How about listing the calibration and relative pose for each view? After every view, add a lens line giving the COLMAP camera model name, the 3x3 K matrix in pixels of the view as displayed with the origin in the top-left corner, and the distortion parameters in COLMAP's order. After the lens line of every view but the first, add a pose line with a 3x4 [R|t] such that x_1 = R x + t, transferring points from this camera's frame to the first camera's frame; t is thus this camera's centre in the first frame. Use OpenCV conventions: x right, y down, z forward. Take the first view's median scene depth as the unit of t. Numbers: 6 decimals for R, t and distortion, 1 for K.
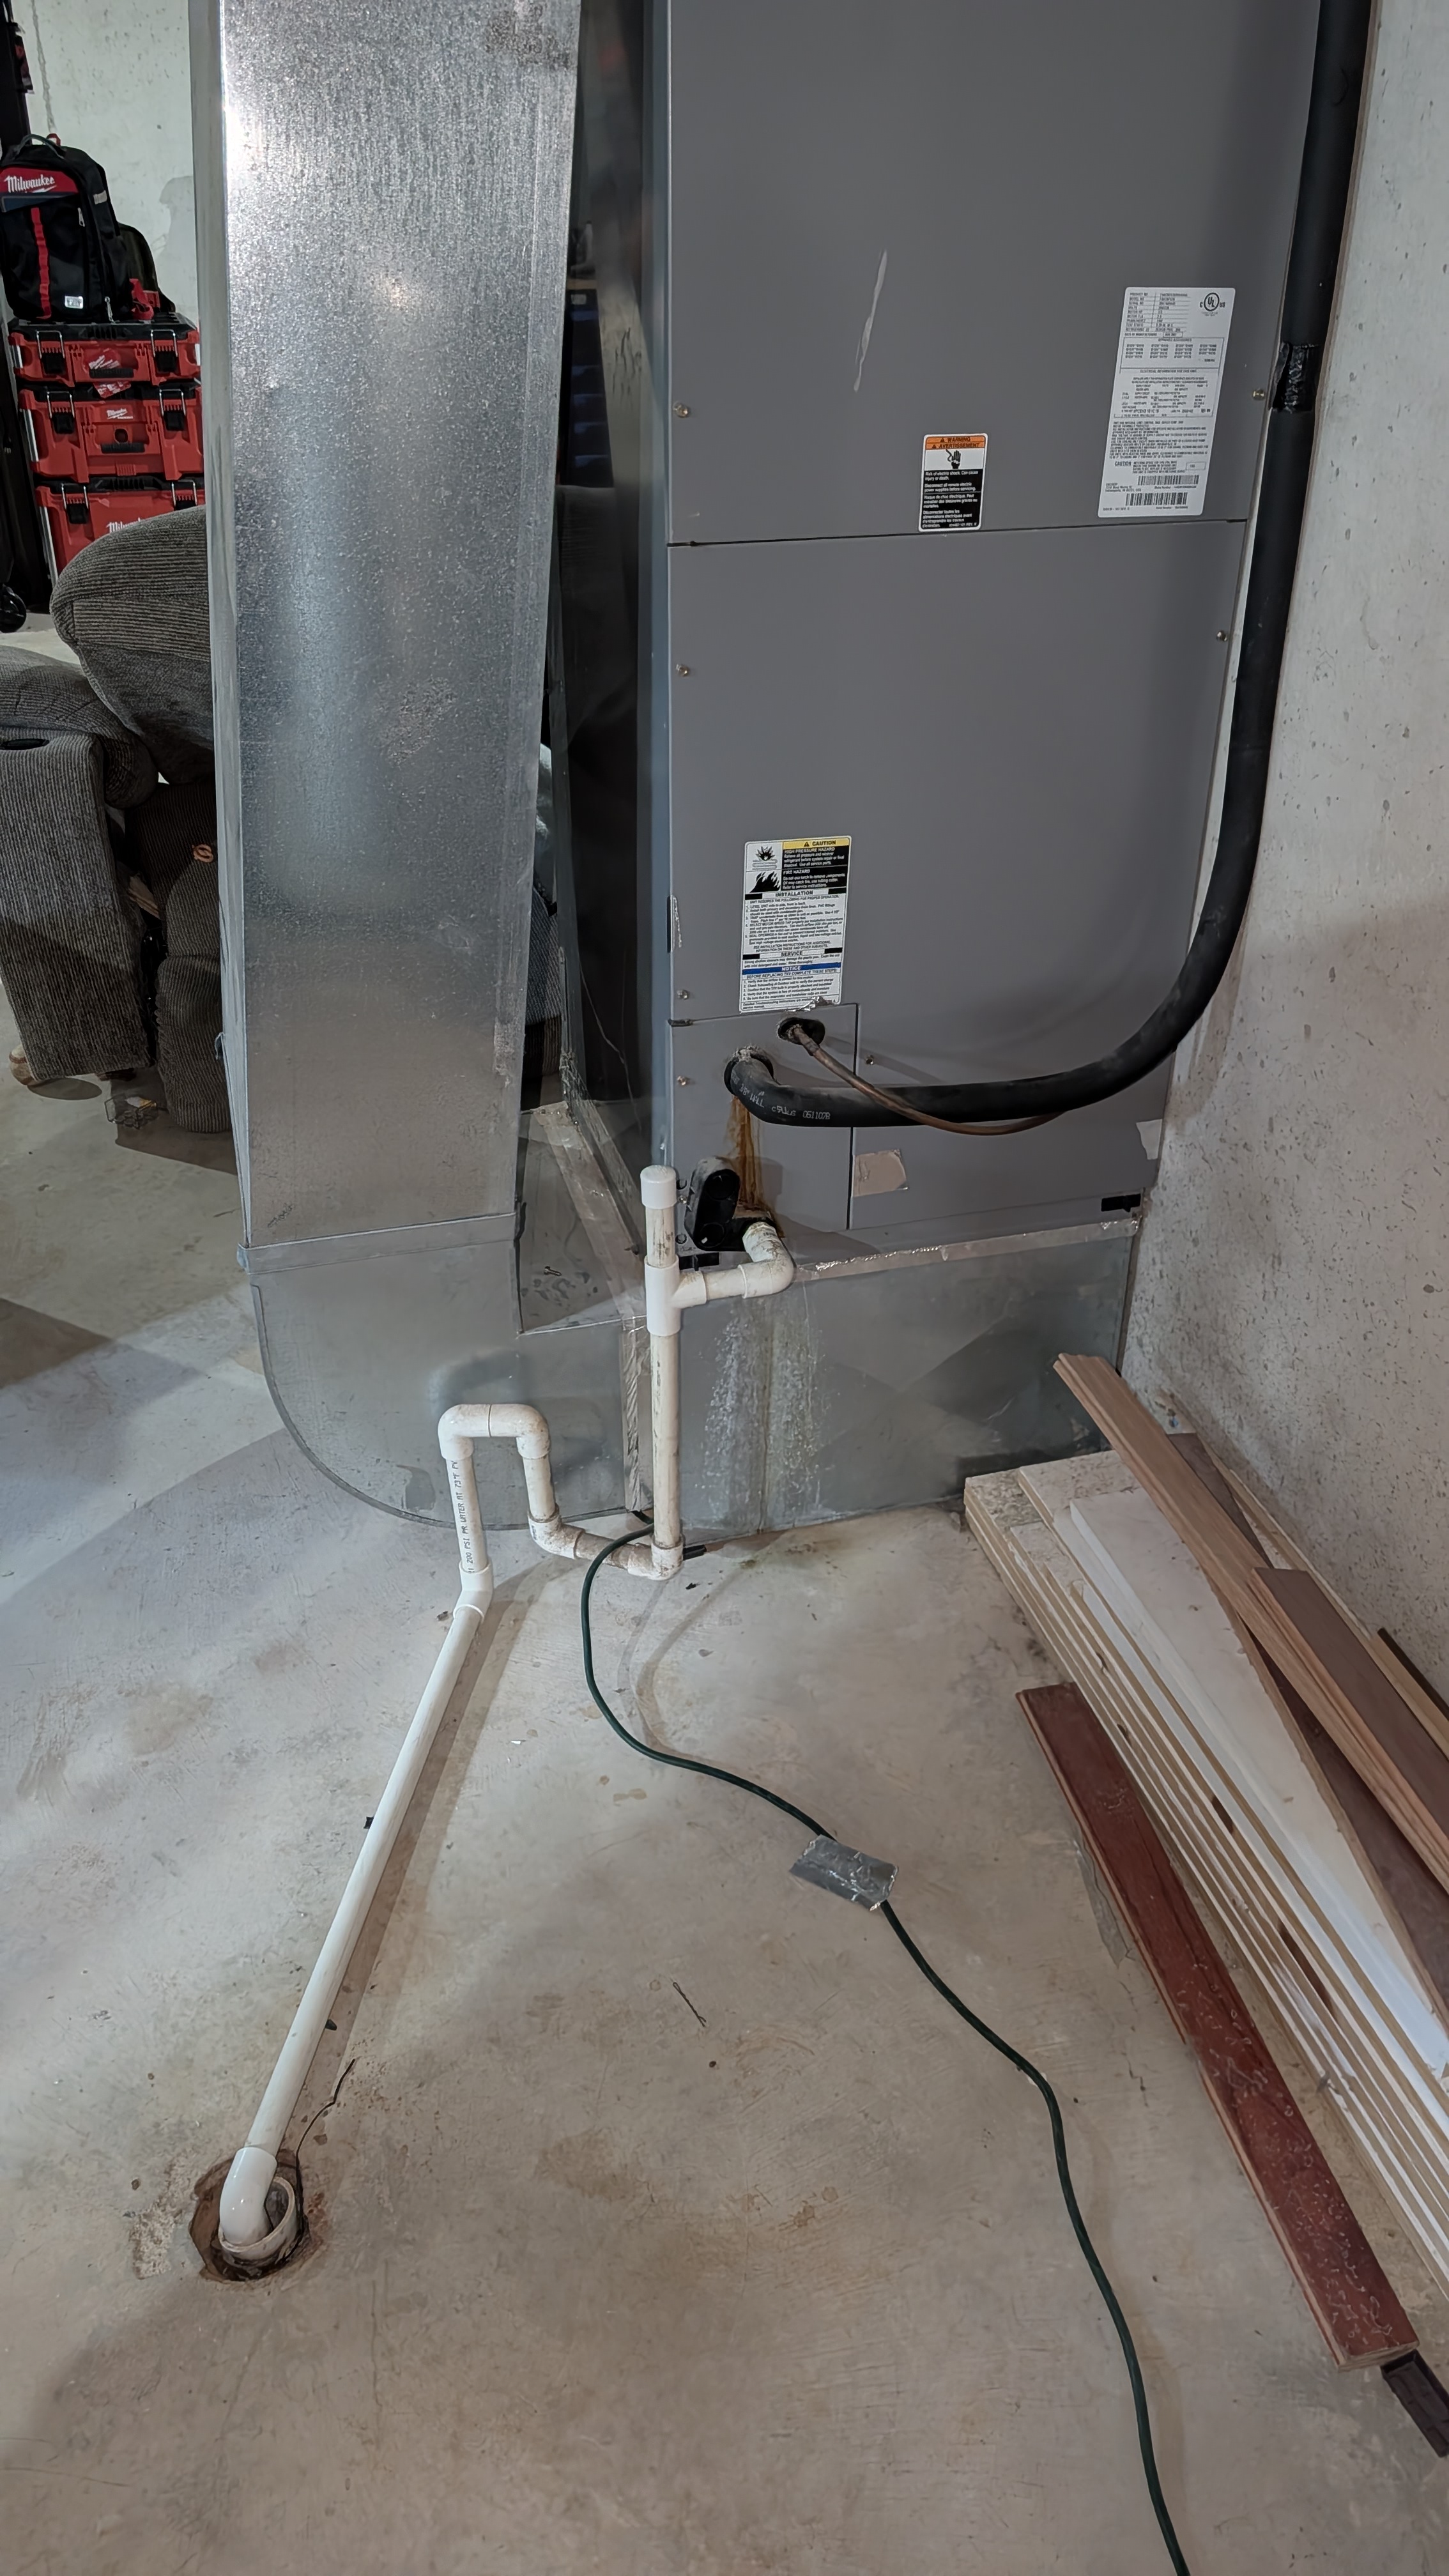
lens RADIAL K [[1884.7, 0, 739.9], [0, 1884.7, 1281.9], [0, 0, 1]] dist [0.002619, -0.001668]
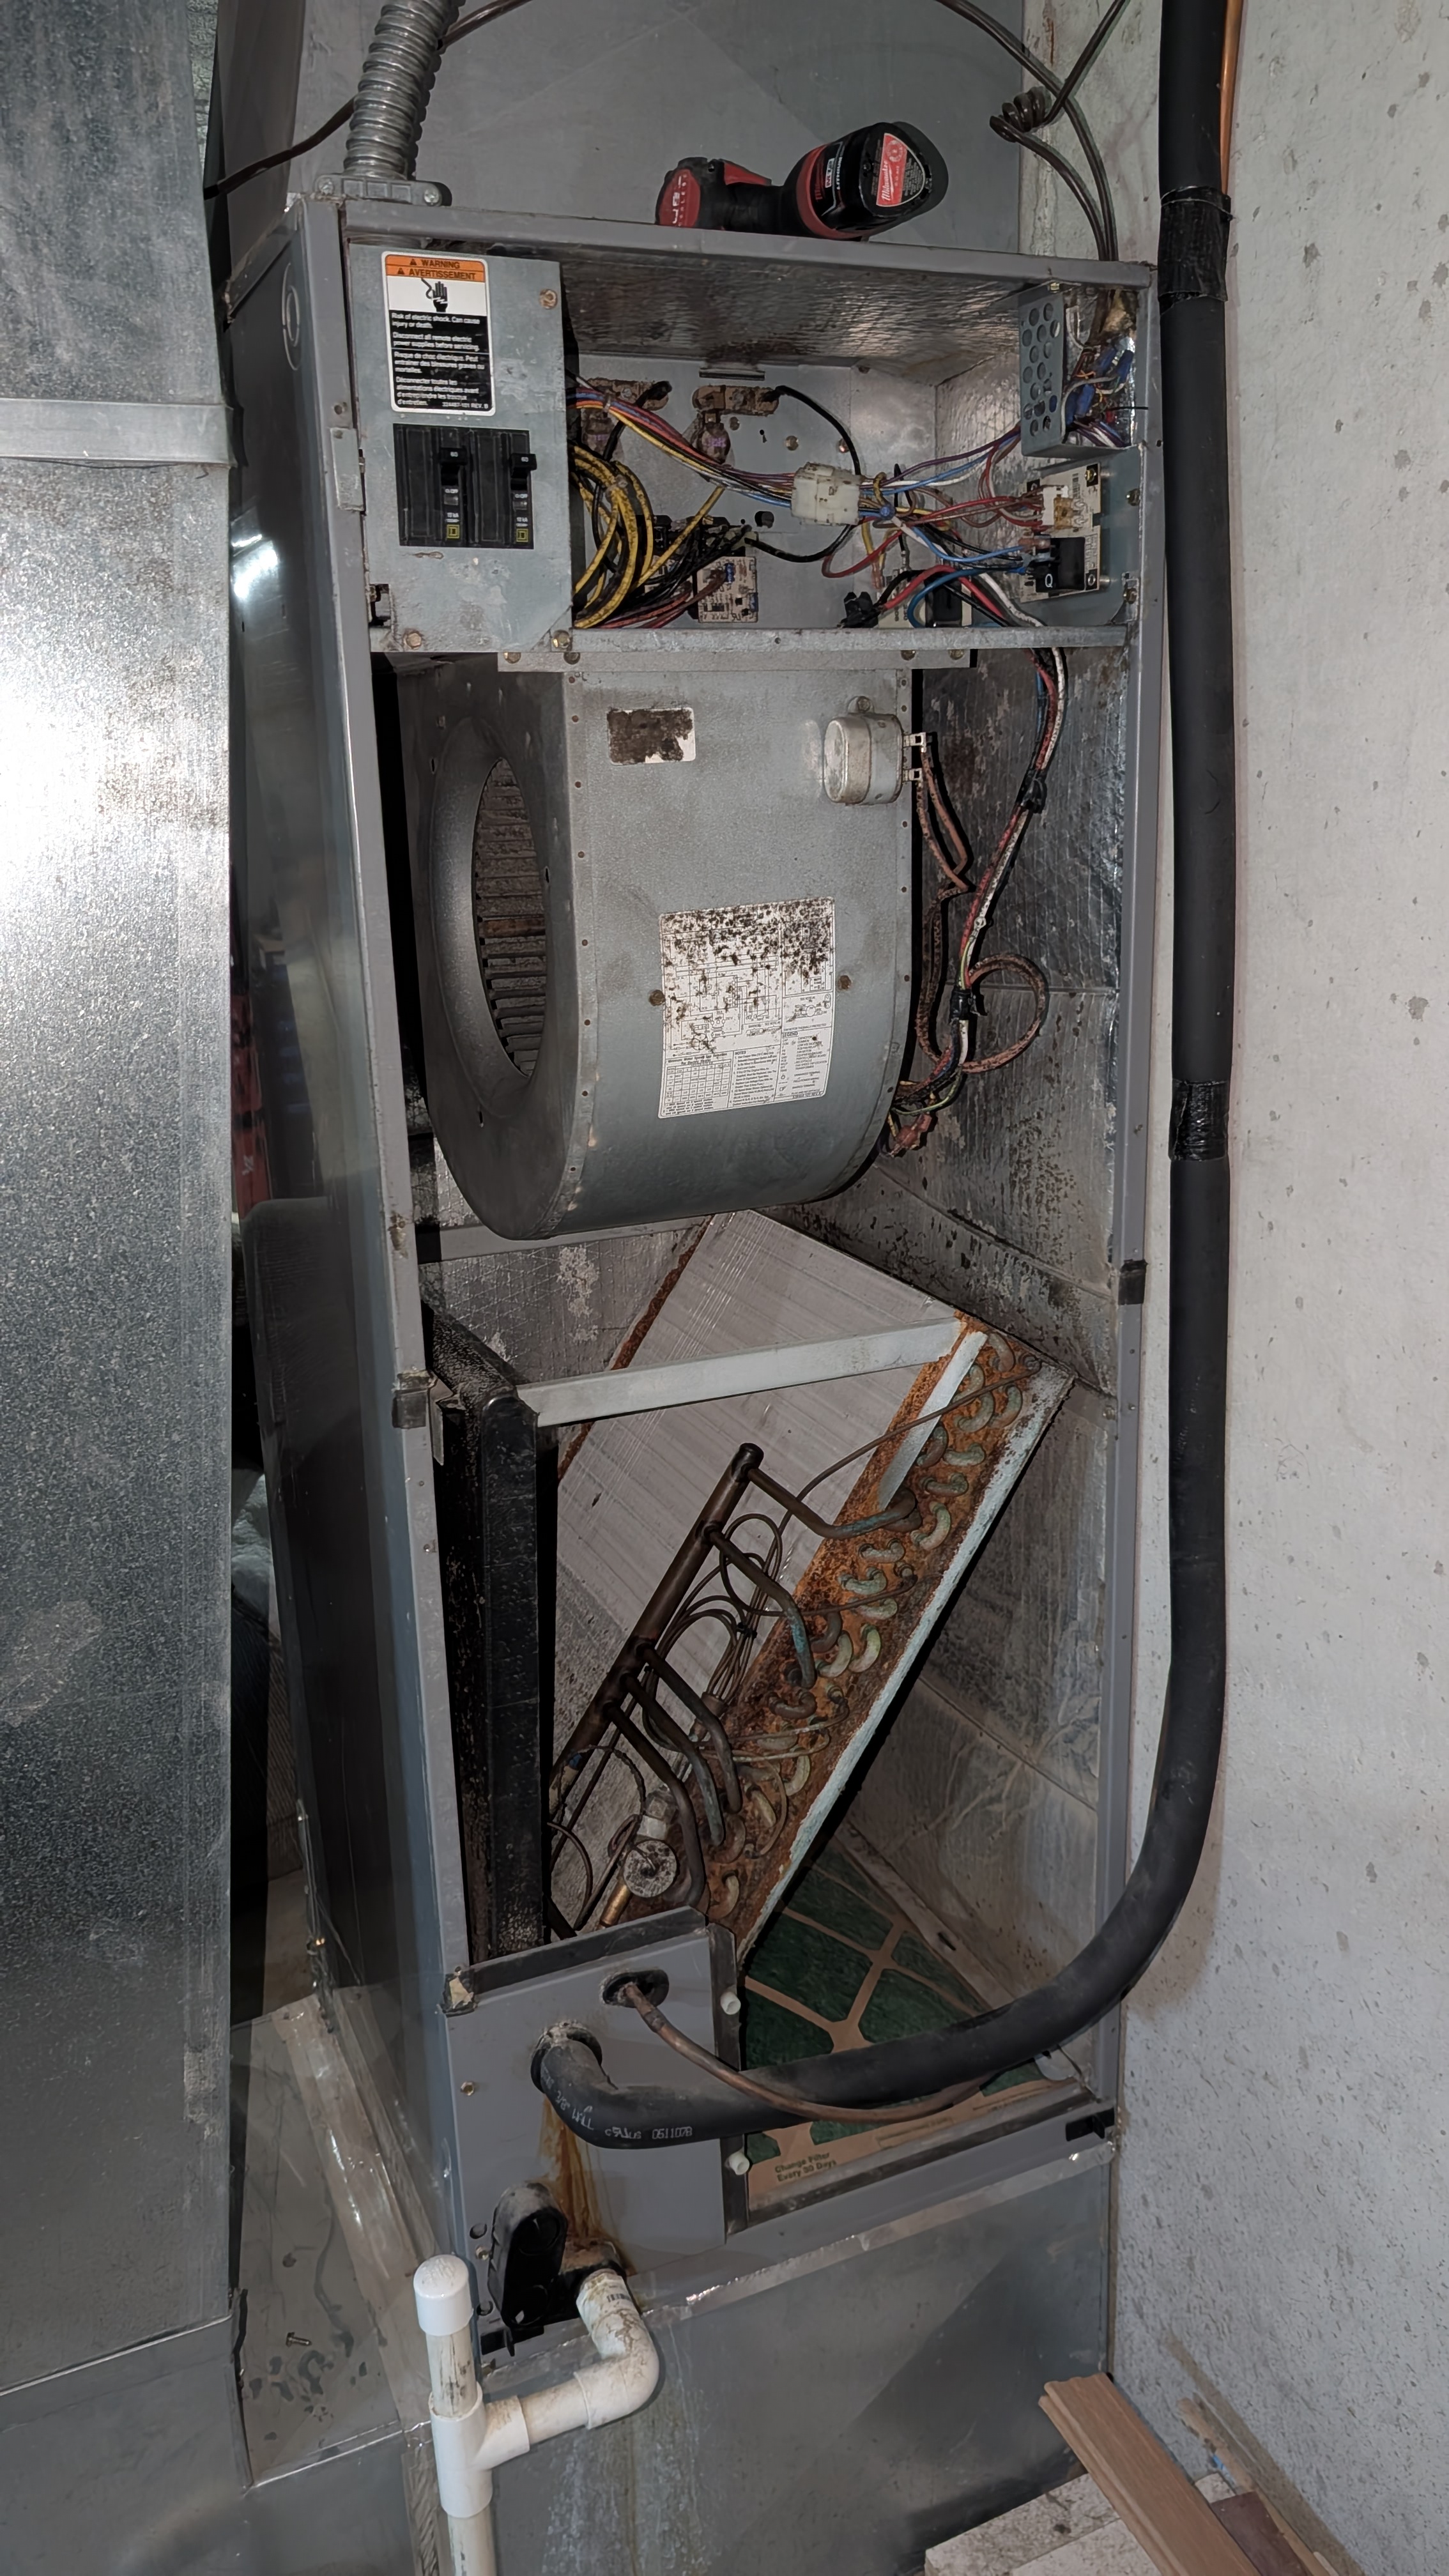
lens RADIAL K [[1884.7, 0, 729.7], [0, 1884.7, 1278.2], [0, 0, 1]] dist [0.002619, -0.001668]
pose [[0.990419, -0.077817, 0.114085, 0.007705], [0.106890, 0.955044, -0.276524, -0.188485], [-0.087438, 0.286069, 0.954211, 0.249427]]
